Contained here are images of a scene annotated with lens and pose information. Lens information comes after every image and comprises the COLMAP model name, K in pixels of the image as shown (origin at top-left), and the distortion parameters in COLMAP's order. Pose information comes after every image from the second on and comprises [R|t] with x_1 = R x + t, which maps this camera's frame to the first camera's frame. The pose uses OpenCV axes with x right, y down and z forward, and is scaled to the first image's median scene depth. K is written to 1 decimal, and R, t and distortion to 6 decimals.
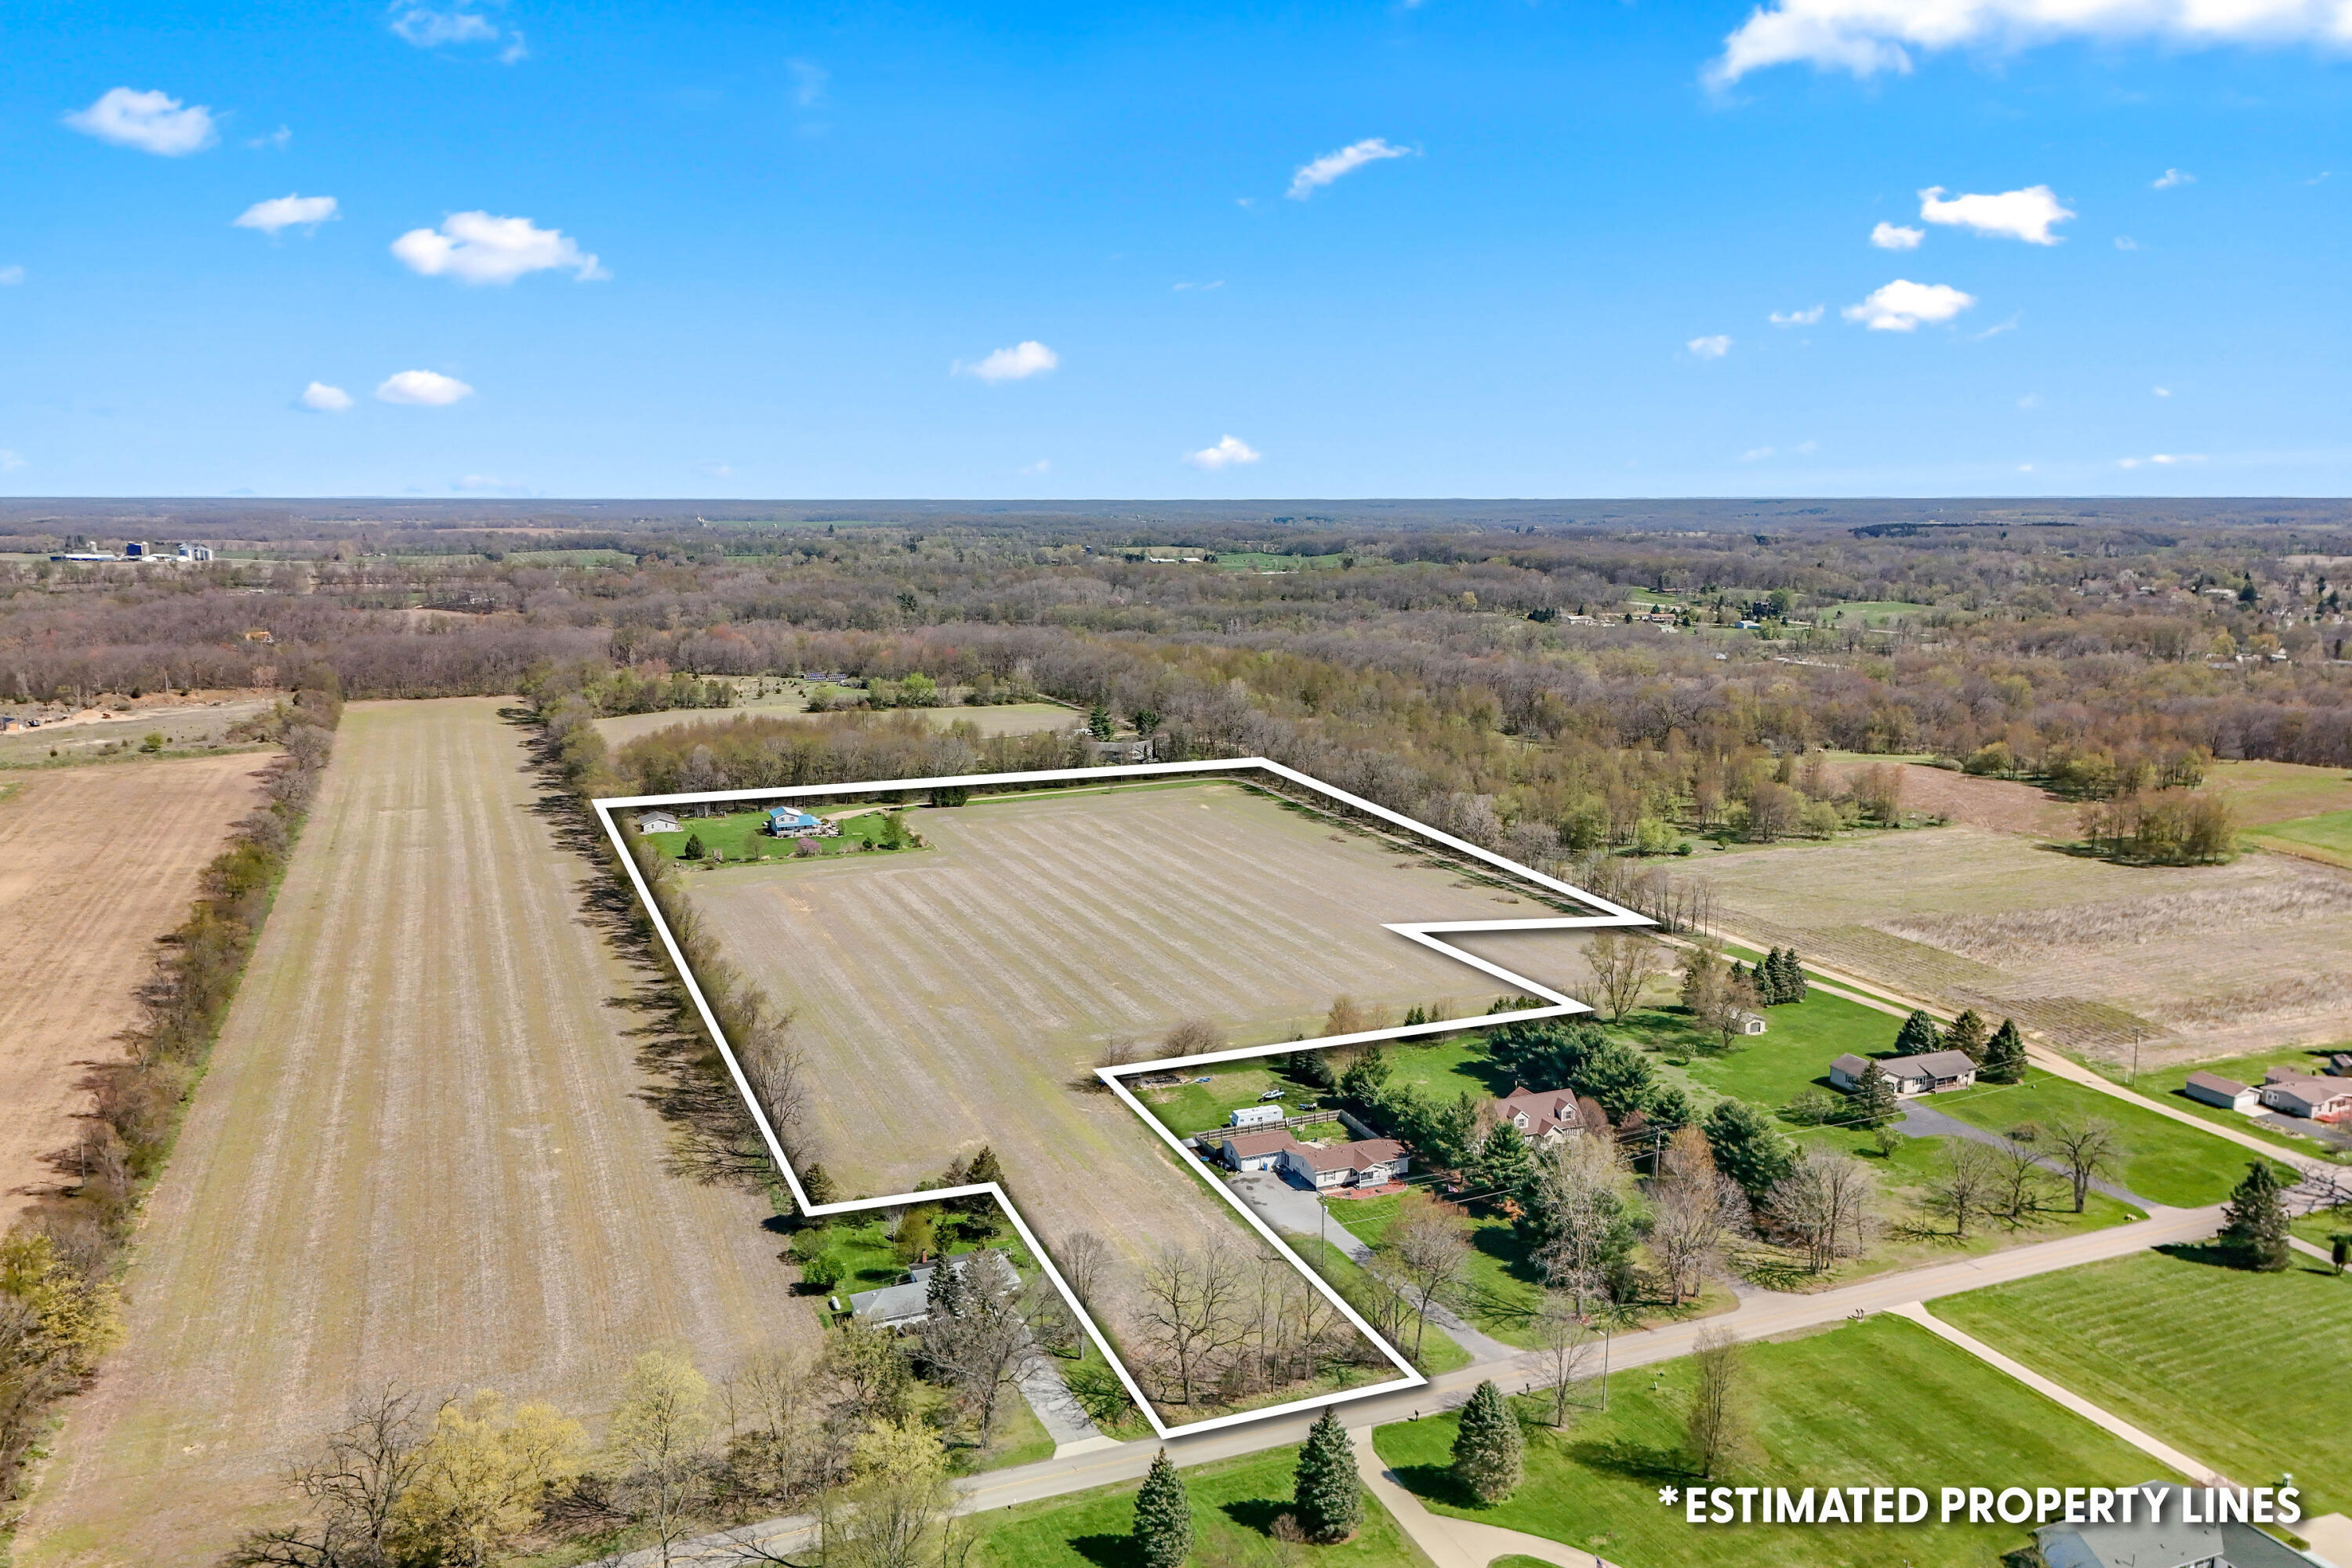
lens RADIAL K [[1740.1, 0, 1186.4], [0, 1740.1, 736.7], [0, 0, 1]] dist [0.077350, -0.058014]
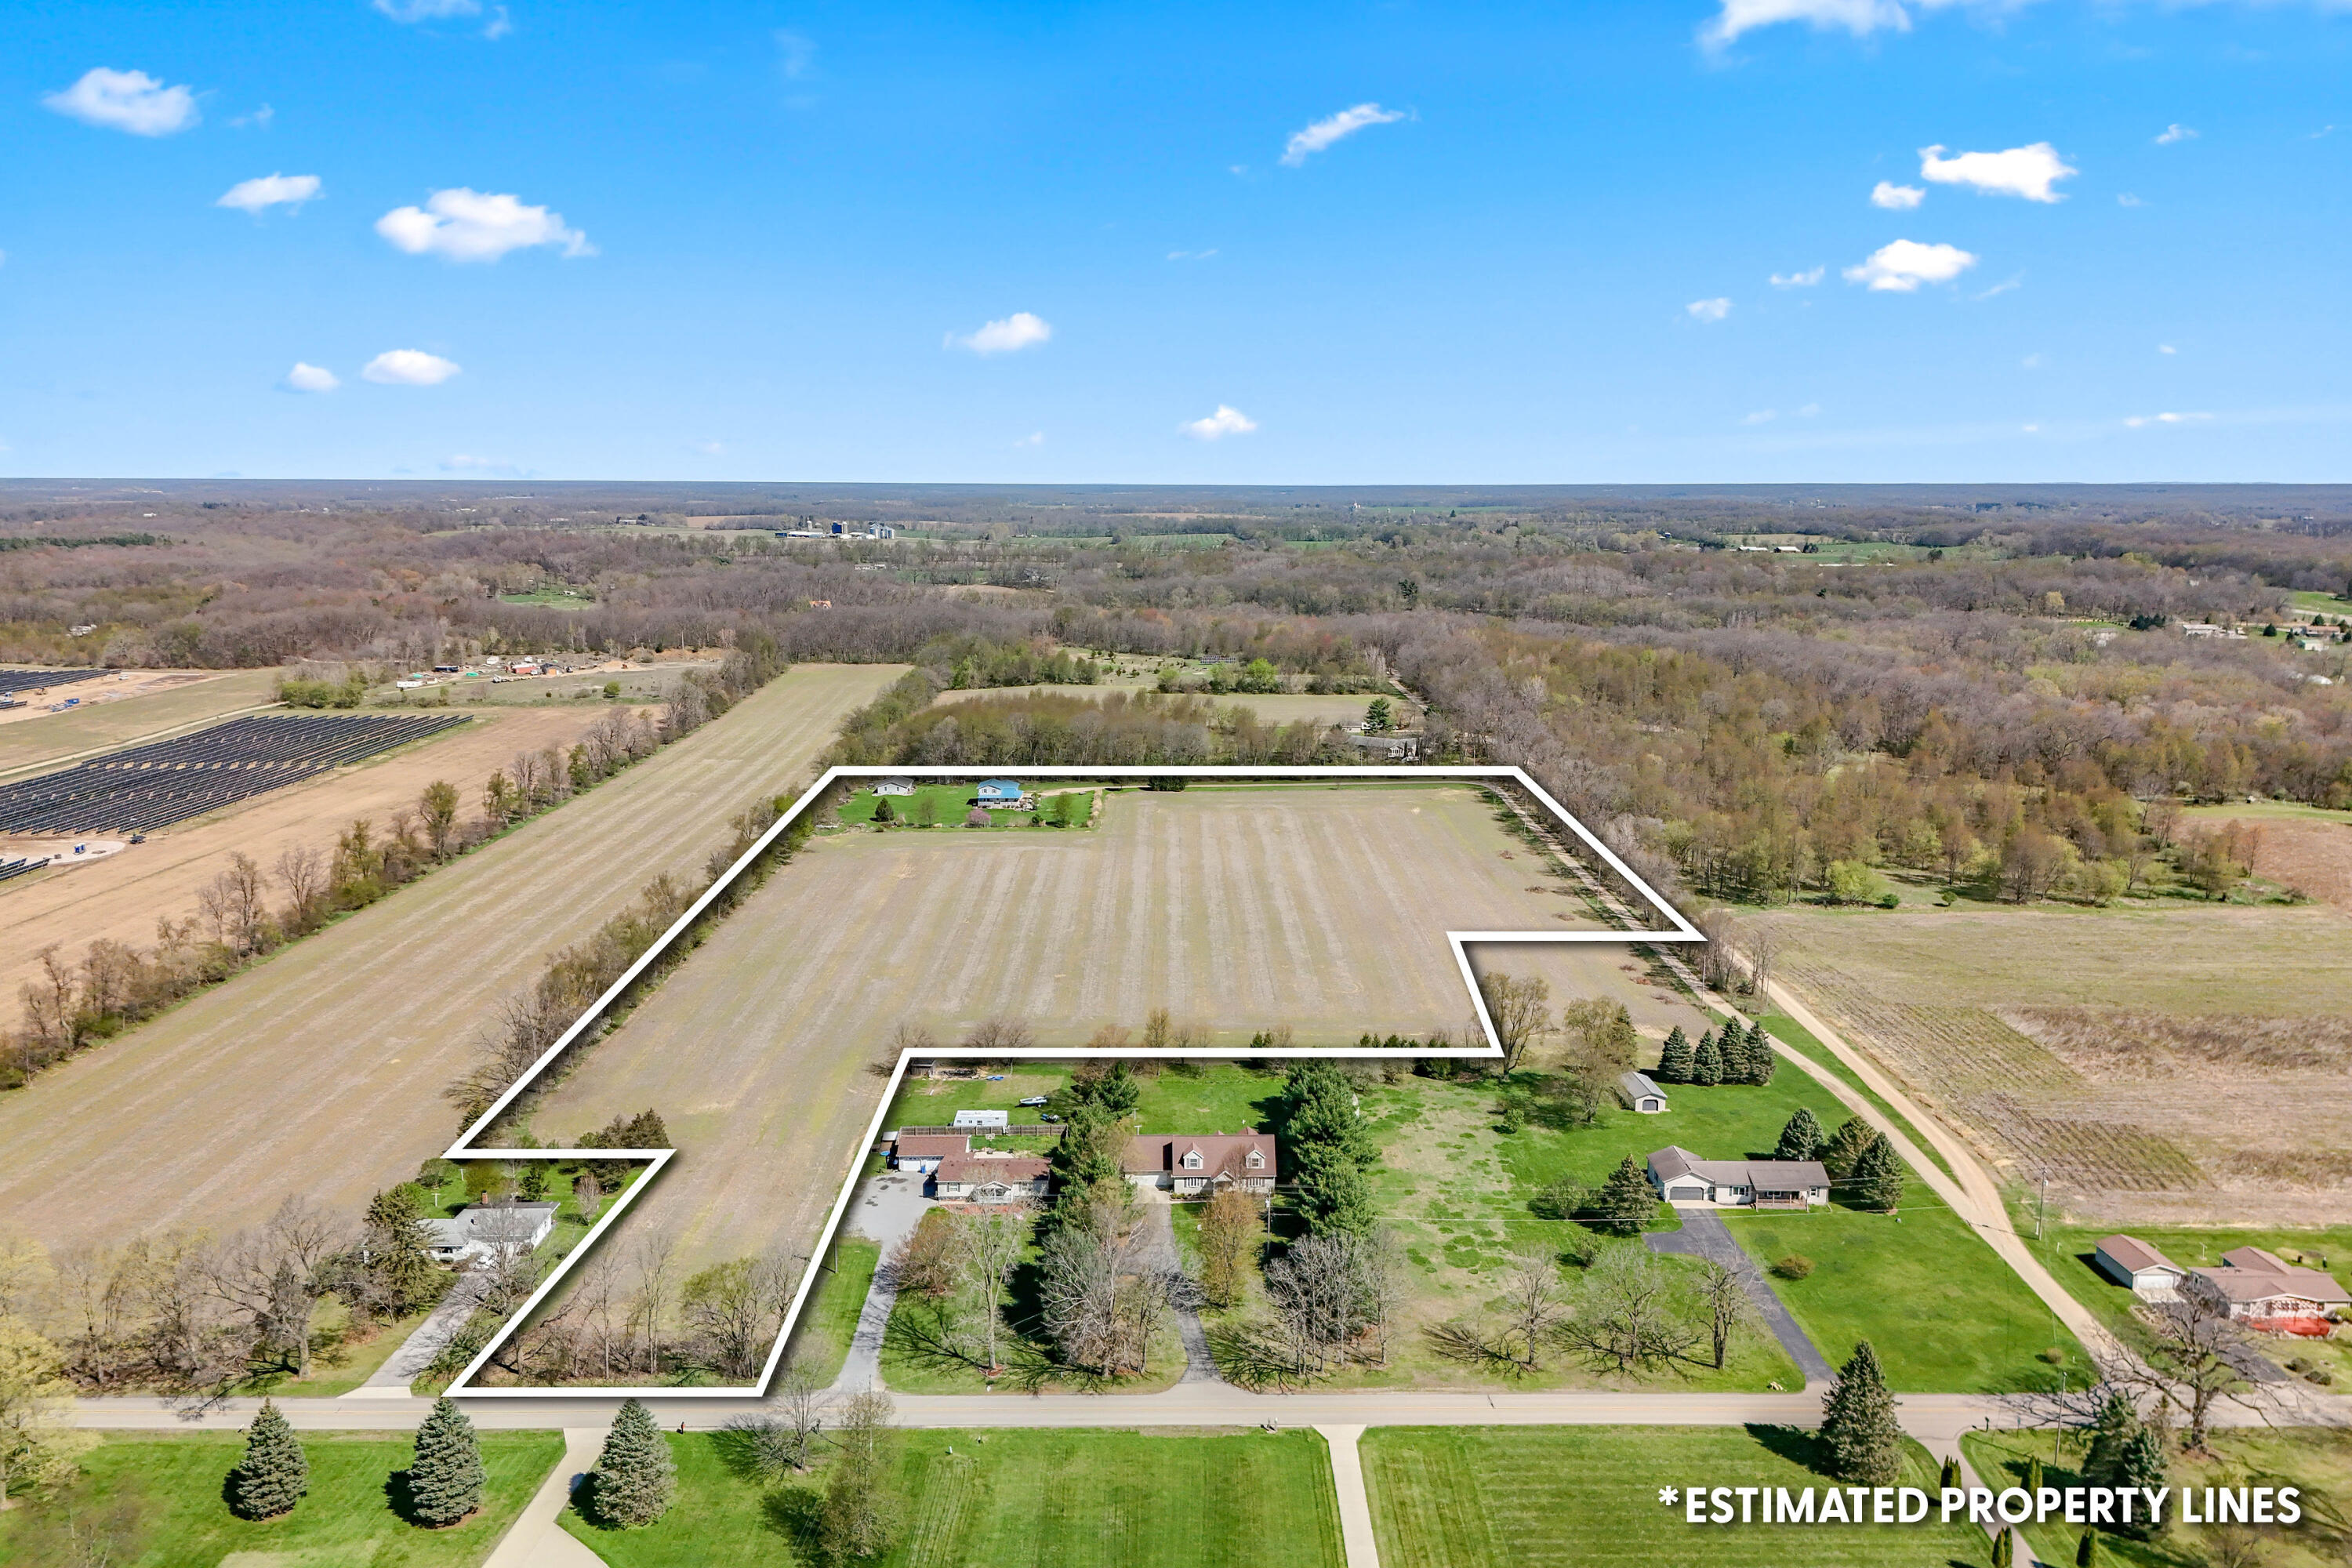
lens RADIAL K [[1740.1, 0, 1186.4], [0, 1740.1, 736.7], [0, 0, 1]] dist [0.077350, -0.058014]
pose [[0.924788, 0.059854, -0.375744, 0.402688], [-0.056847, 0.998200, 0.019097, -0.018075], [0.376211, 0.003699, 0.926527, 0.106155]]
